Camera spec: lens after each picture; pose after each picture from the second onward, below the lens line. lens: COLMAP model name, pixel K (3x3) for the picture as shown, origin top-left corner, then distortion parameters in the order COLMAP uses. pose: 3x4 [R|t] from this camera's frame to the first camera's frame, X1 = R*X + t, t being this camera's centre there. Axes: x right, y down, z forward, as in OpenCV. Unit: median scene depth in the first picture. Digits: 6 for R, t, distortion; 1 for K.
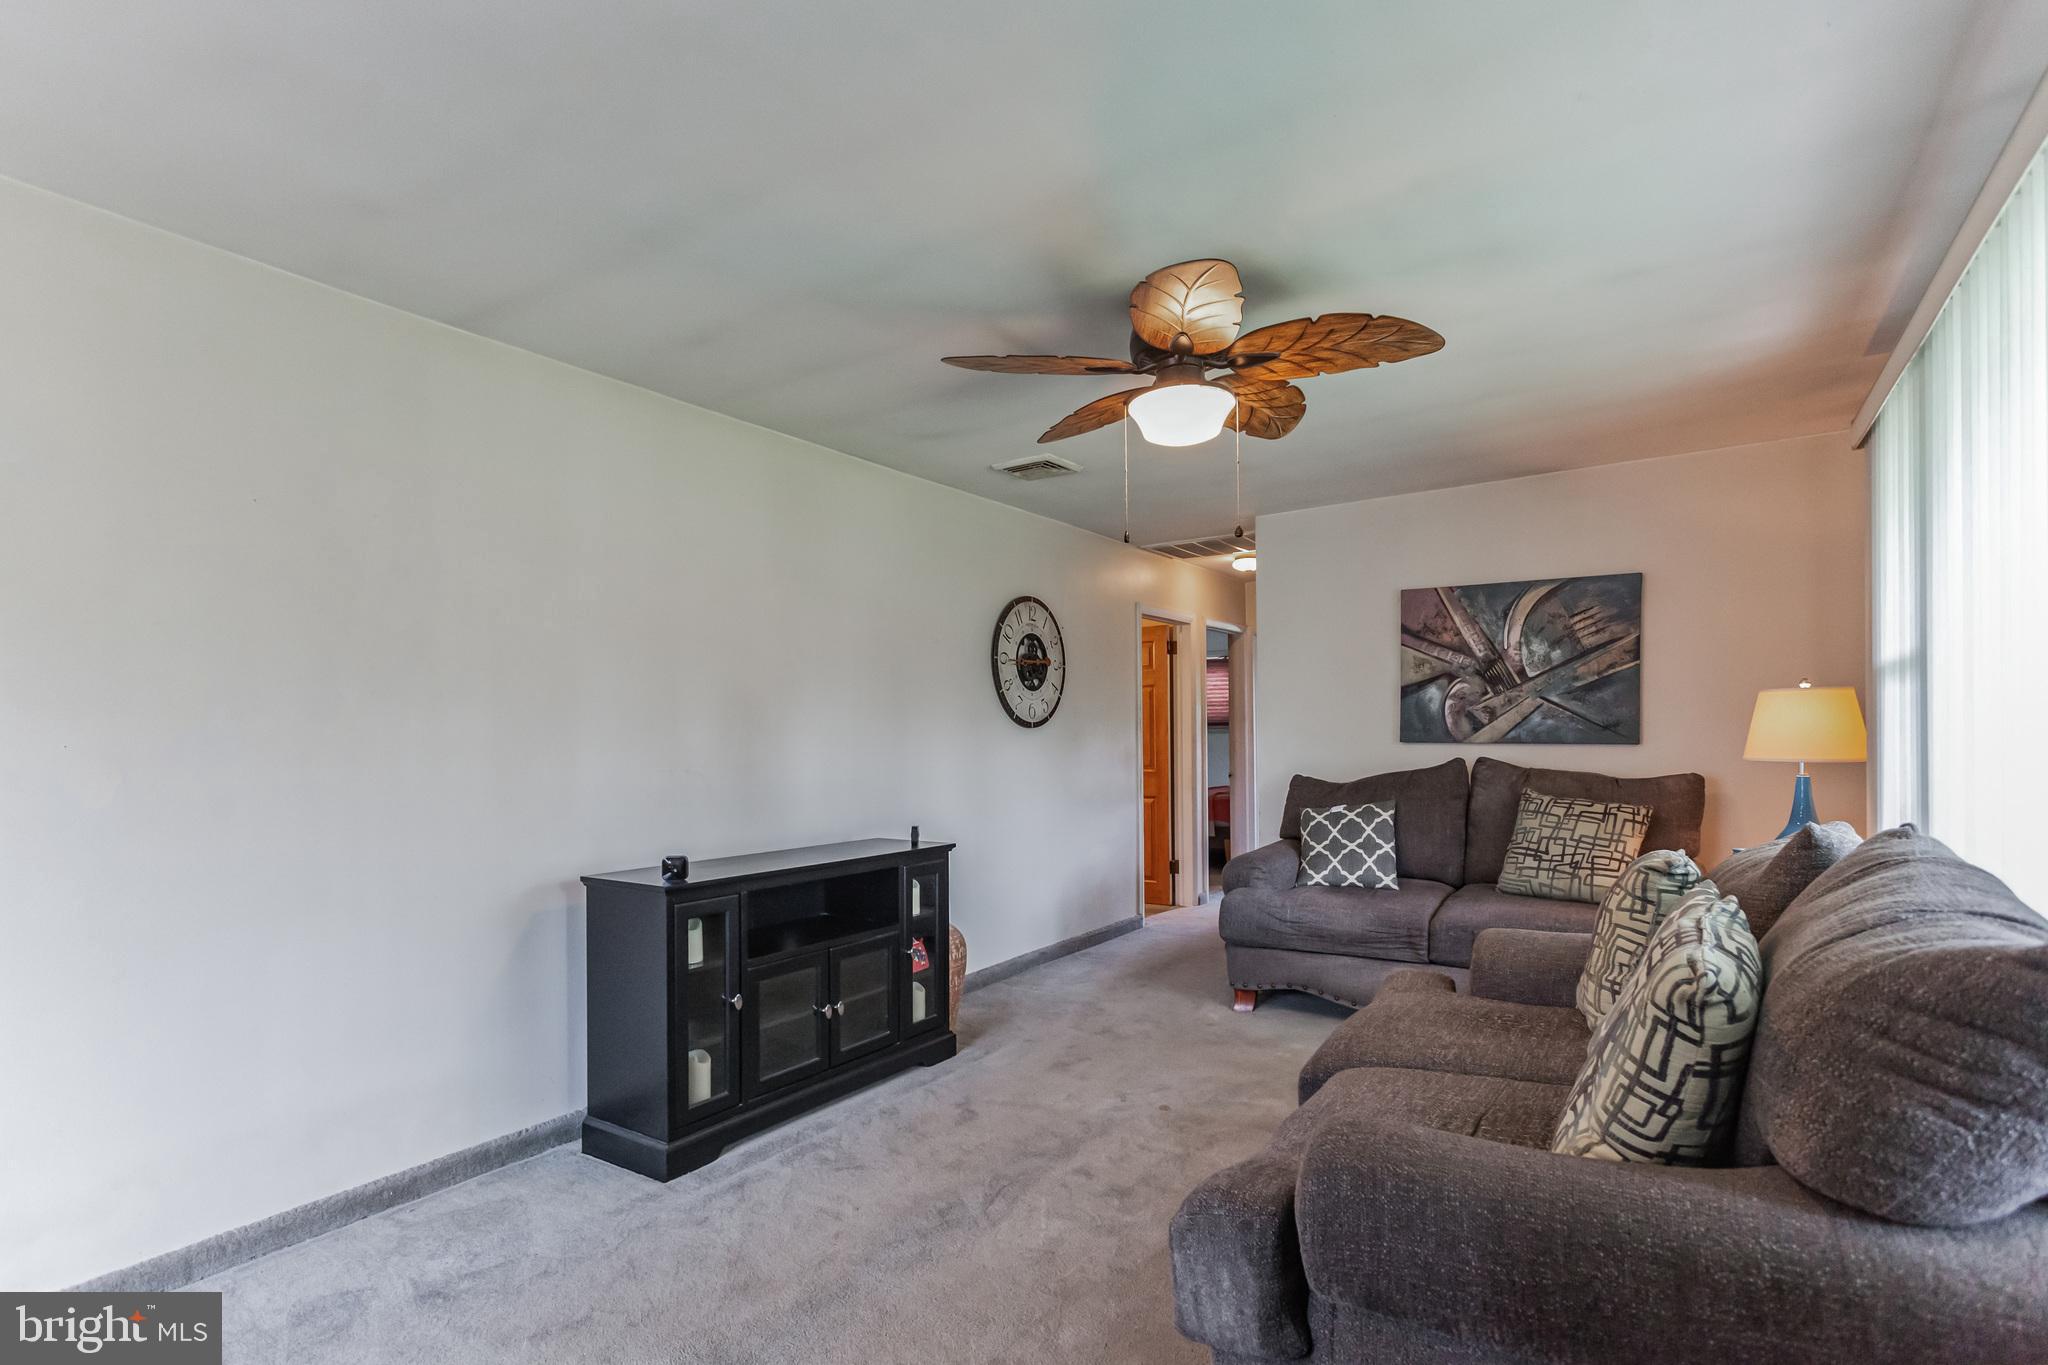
lens RADIAL K [[1005.2, 0, 1013.4], [0, 1005.2, 747.4], [0, 0, 1]] dist [0.001010, 0.000303]
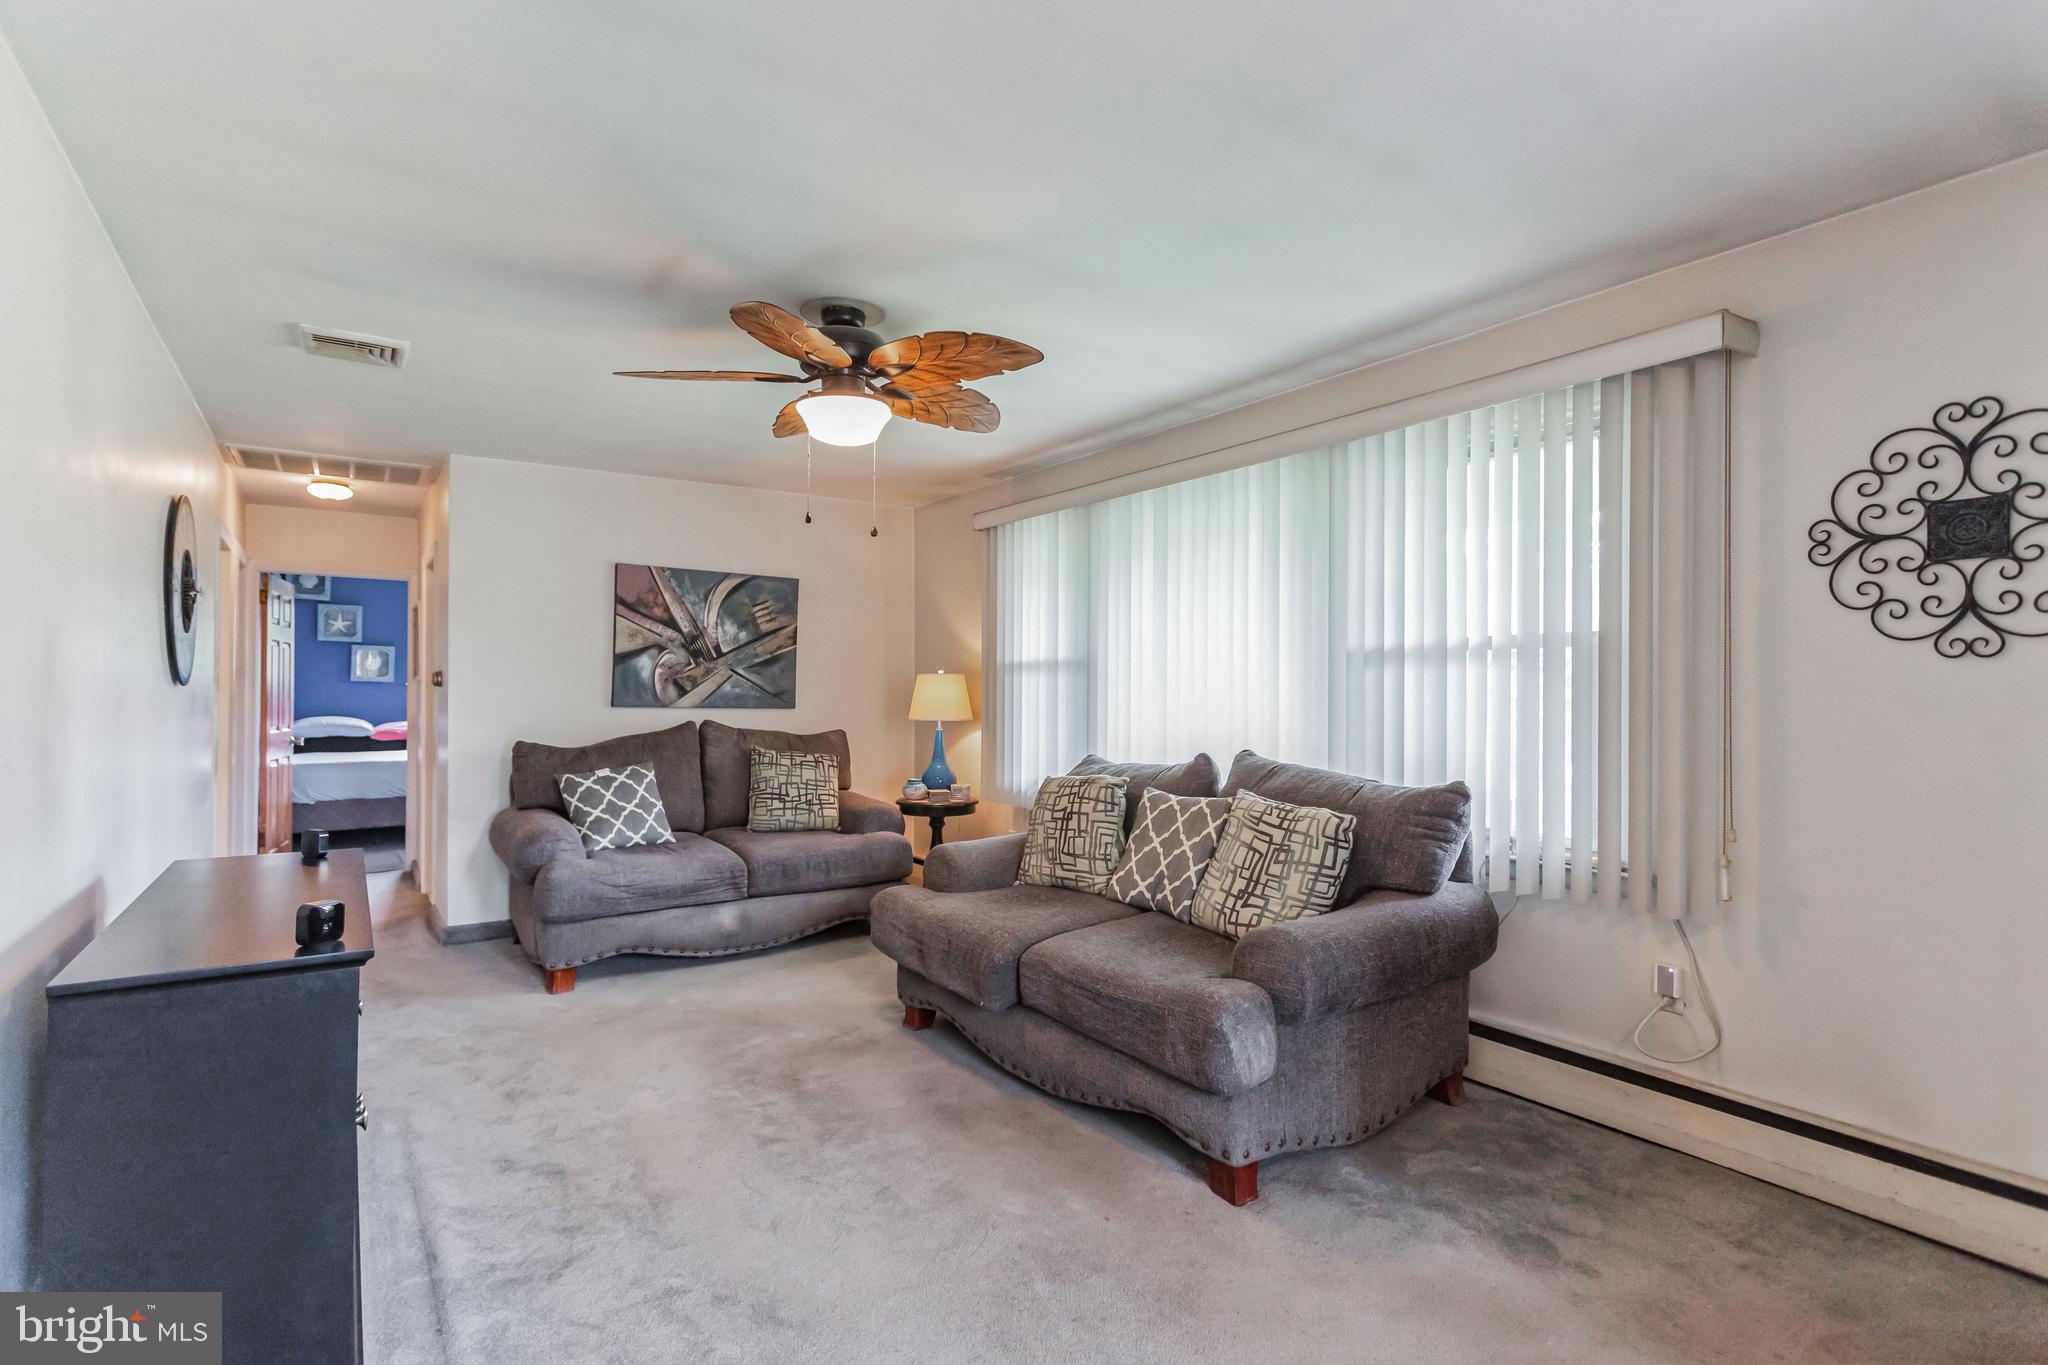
lens RADIAL K [[983.3, 0, 1027.2], [0, 983.3, 693.2], [0, 0, 1]] dist [0.002338, -0.000028]
pose [[0.364867, 0.011994, 0.930982, -0.512579], [-0.000400, 0.999919, -0.012725, -0.007695], [-0.931060, 0.004270, 0.364842, 0.272152]]
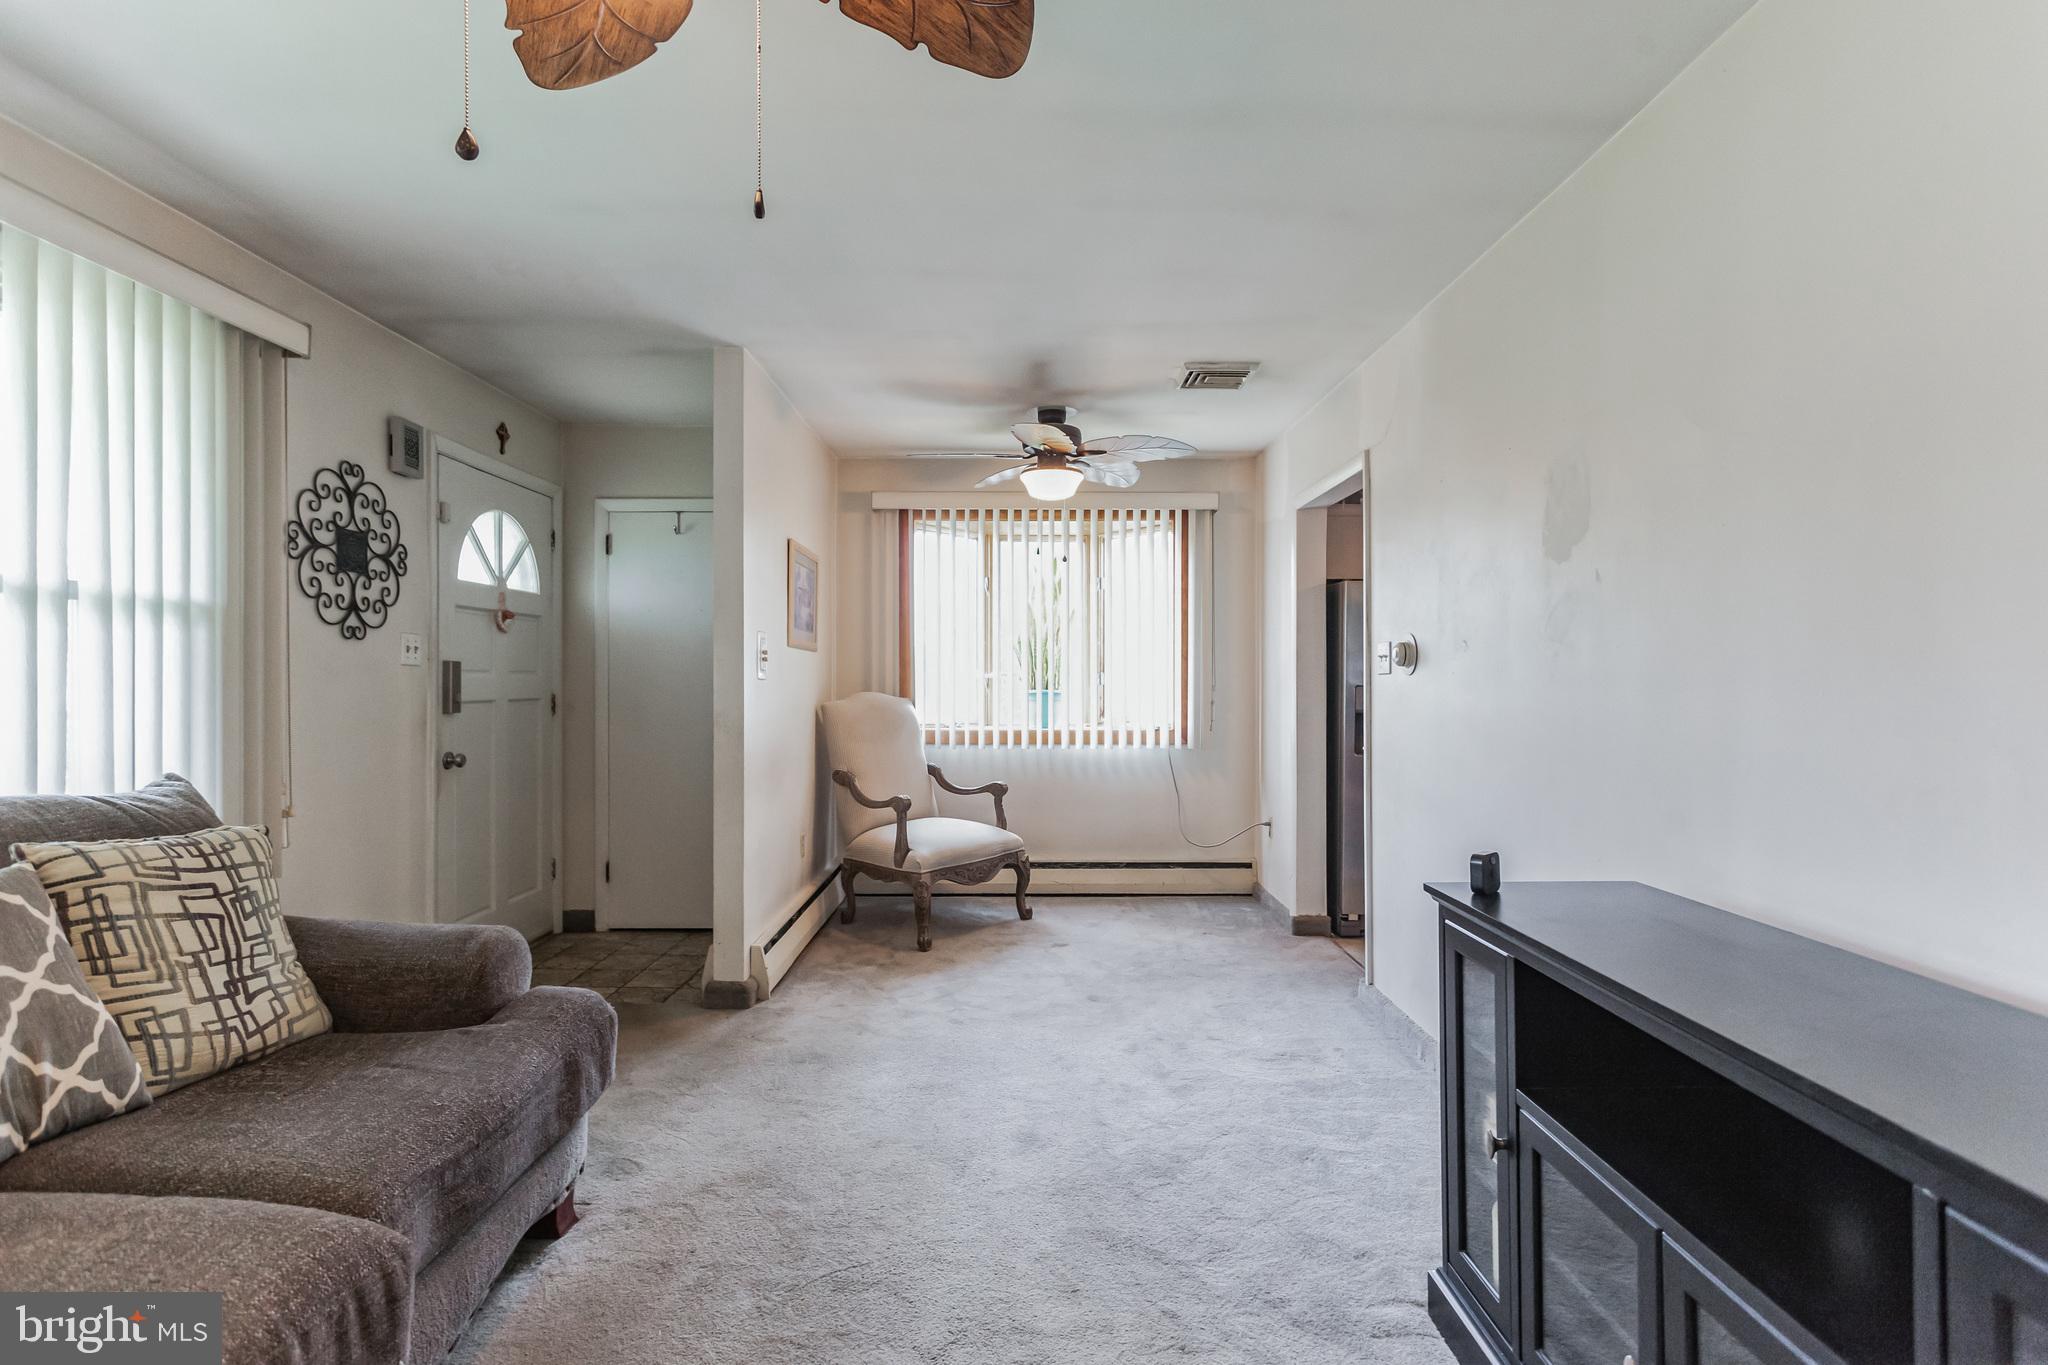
lens RADIAL K [[1000.9, 0, 1031.0], [0, 1000.9, 670.4], [0, 0, 1]] dist [0.002081, -0.000377]
pose [[-0.829785, 0.005049, -0.558060, 0.174420], [0.005075, 0.999986, 0.001501, -0.008055], [0.558060, -0.001586, -0.829799, 0.955185]]
